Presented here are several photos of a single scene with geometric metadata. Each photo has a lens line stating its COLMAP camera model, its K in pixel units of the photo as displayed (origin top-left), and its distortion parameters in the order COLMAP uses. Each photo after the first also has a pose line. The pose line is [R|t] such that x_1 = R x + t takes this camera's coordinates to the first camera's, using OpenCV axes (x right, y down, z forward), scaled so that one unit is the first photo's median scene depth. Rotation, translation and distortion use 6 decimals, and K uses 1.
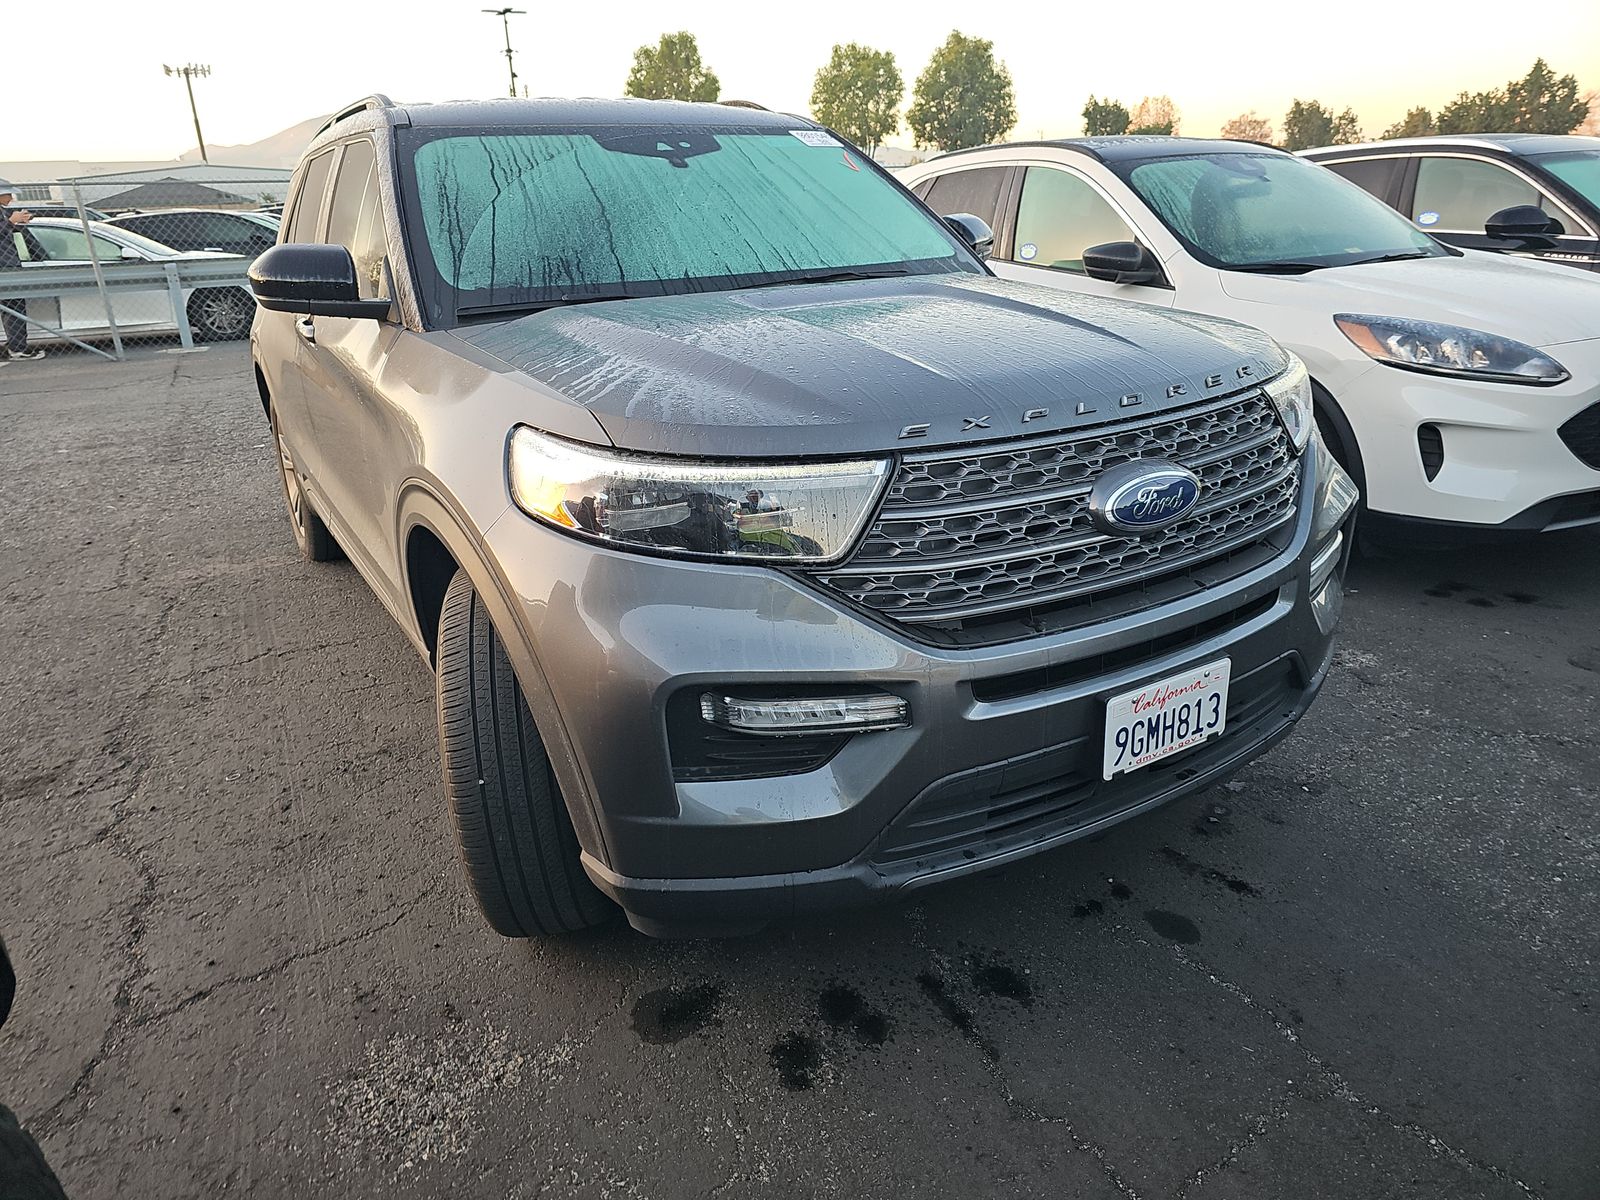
lens RADIAL K [[1070.1, 0, 801.4], [0, 1070.1, 601.9], [0, 0, 1]] dist [0.023854, -0.013724]
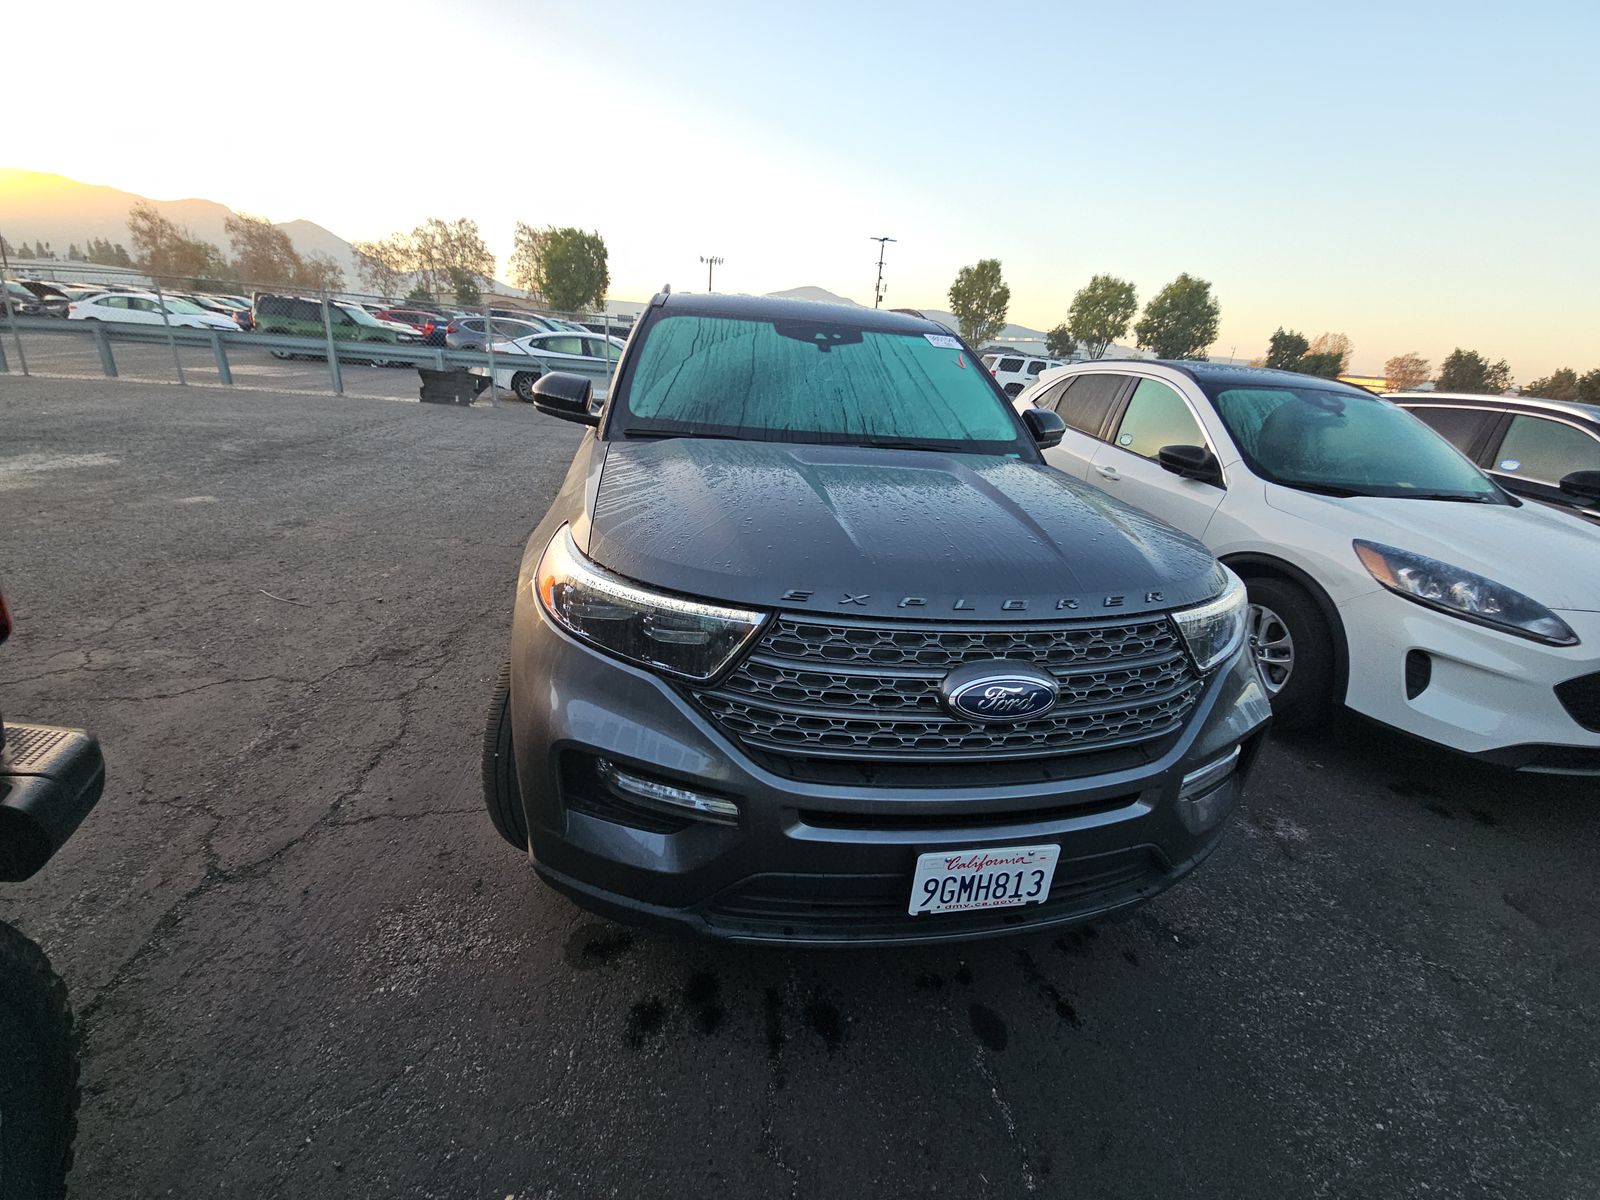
lens RADIAL K [[649.2, 0, 802.6], [0, 649.2, 601.0], [0, 0, 1]] dist [-0.005177, -0.000619]
pose [[0.926354, 0.232258, -0.296522, 0.195795], [-0.230895, 0.972151, 0.040129, -0.109050], [0.297585, 0.031292, 0.954183, 0.176187]]
